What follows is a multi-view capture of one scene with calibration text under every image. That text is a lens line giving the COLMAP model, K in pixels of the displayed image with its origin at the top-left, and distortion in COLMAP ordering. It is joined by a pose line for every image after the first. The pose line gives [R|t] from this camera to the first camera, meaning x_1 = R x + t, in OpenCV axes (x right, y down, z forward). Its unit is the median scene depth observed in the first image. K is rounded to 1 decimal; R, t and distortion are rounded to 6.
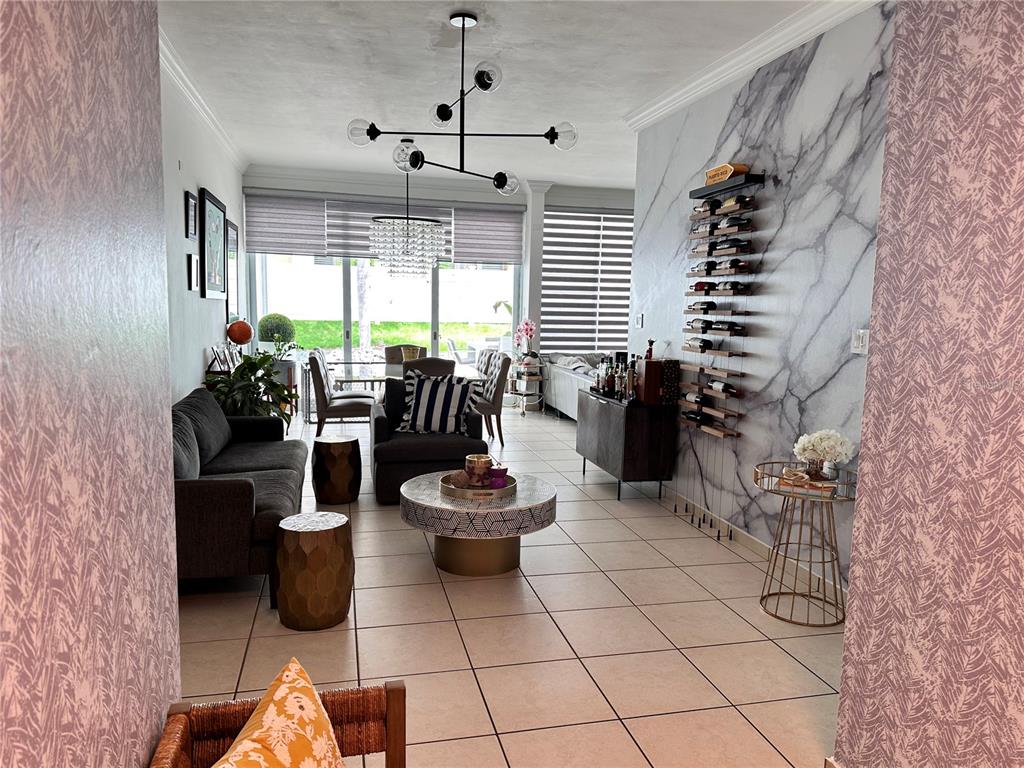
lens RADIAL K [[717.7, 0, 509.4], [0, 717.7, 386.4], [0, 0, 1]] dist [0.027484, -0.034473]
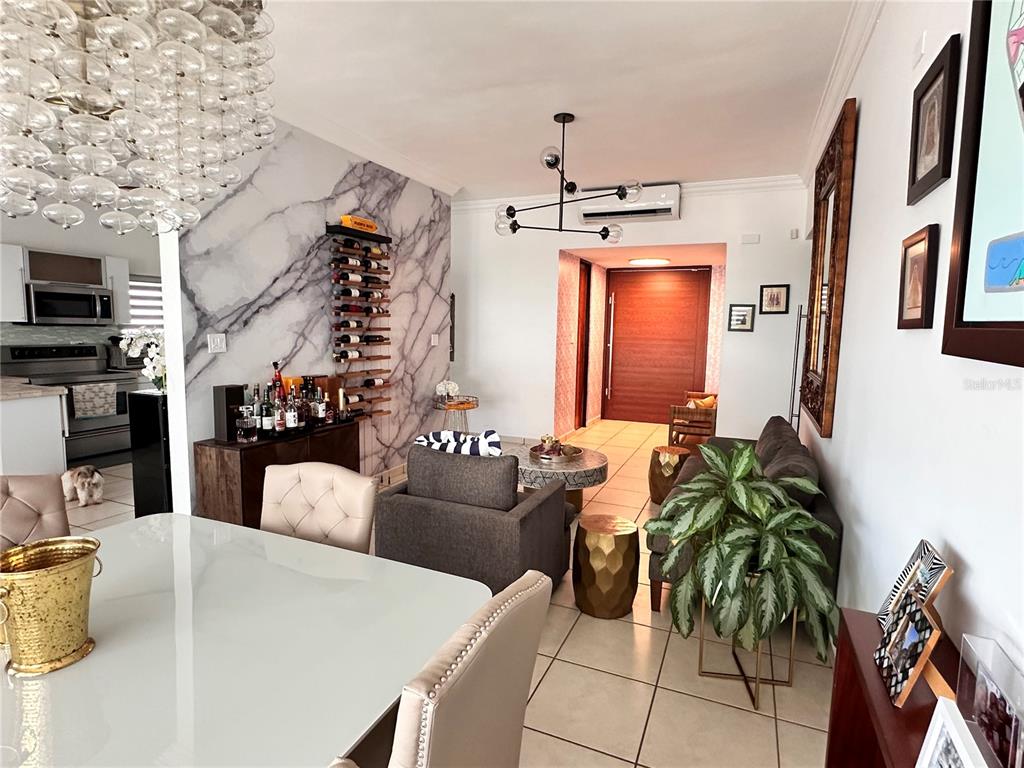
lens RADIAL K [[542.8, 0, 515.7], [0, 542.8, 381.6], [0, 0, 1]] dist [-0.002671, -0.000284]
pose [[-0.800597, -0.100088, 0.590784, -0.562393], [0.032485, 0.977251, 0.209583, -0.219002], [-0.598321, 0.186984, -0.779133, 1.708560]]
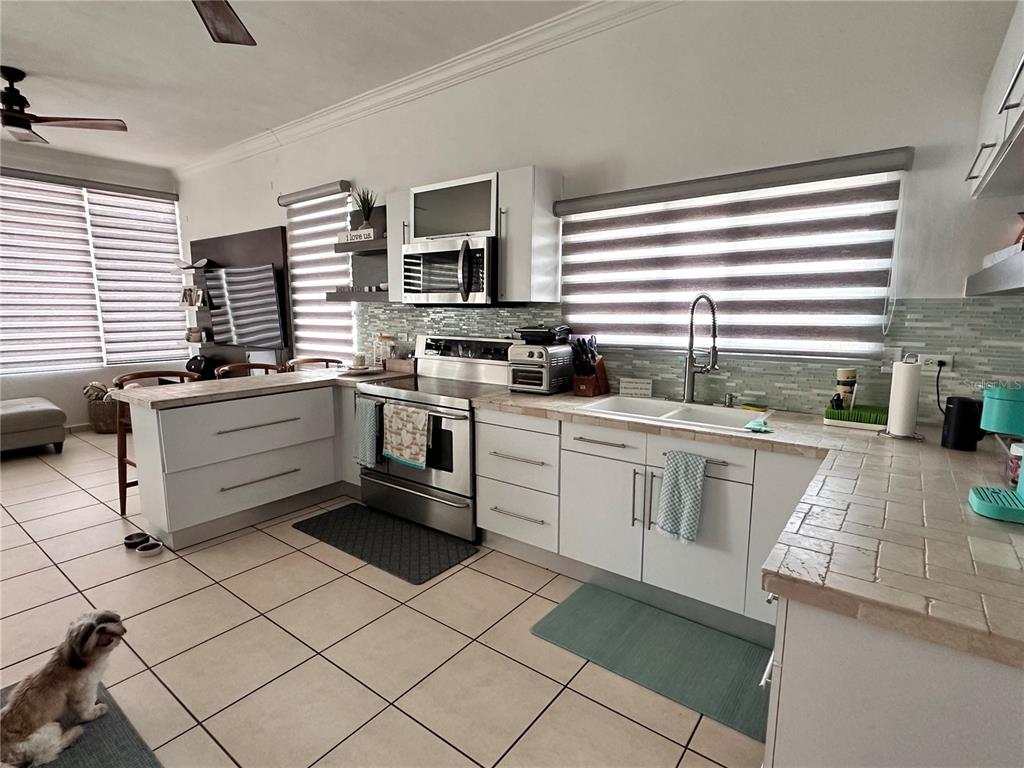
lens RADIAL K [[519.7, 0, 492.0], [0, 519.7, 380.1], [0, 0, 1]] dist [-0.003854, -0.001191]
pose [[0.780586, -0.115160, 0.614349, 0.638919], [0.095666, 0.993312, 0.064644, -0.049590], [-0.617684, 0.008312, 0.786382, 0.675867]]
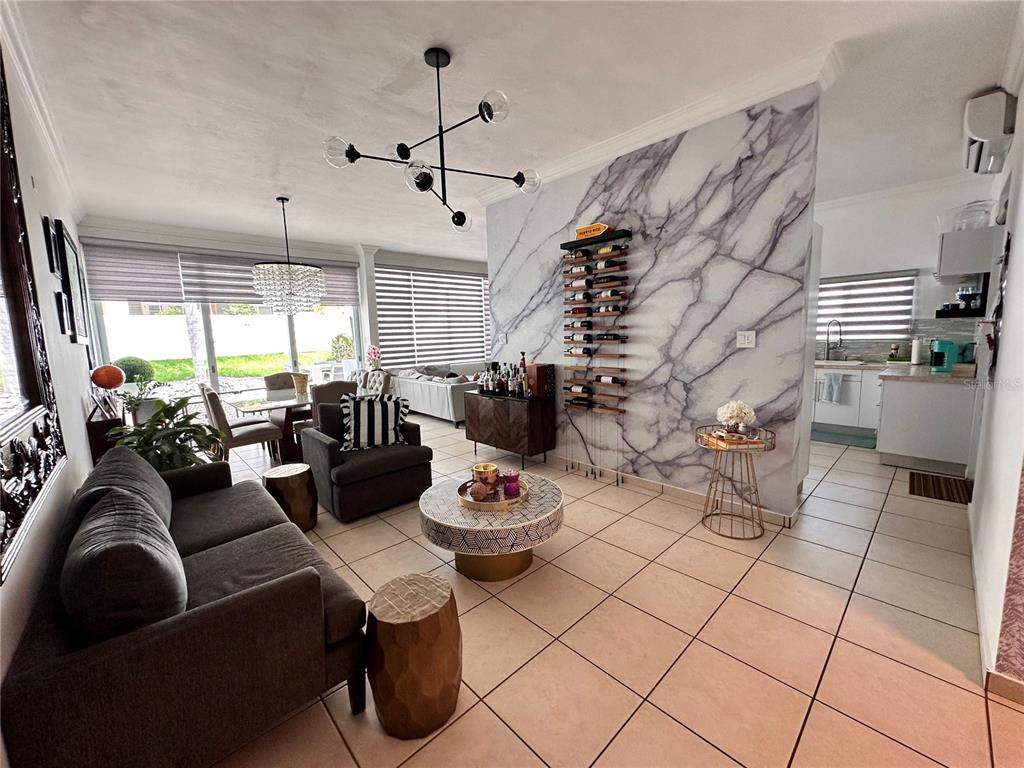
lens RADIAL K [[407.5, 0, 511.7], [0, 407.5, 380.6], [0, 0, 1]] dist [-0.004084, -0.000408]
pose [[0.865952, -0.109181, 0.488064, -0.274633], [0.108692, 0.993640, 0.029432, -0.043290], [-0.488173, 0.027562, 0.872312, 0.395781]]
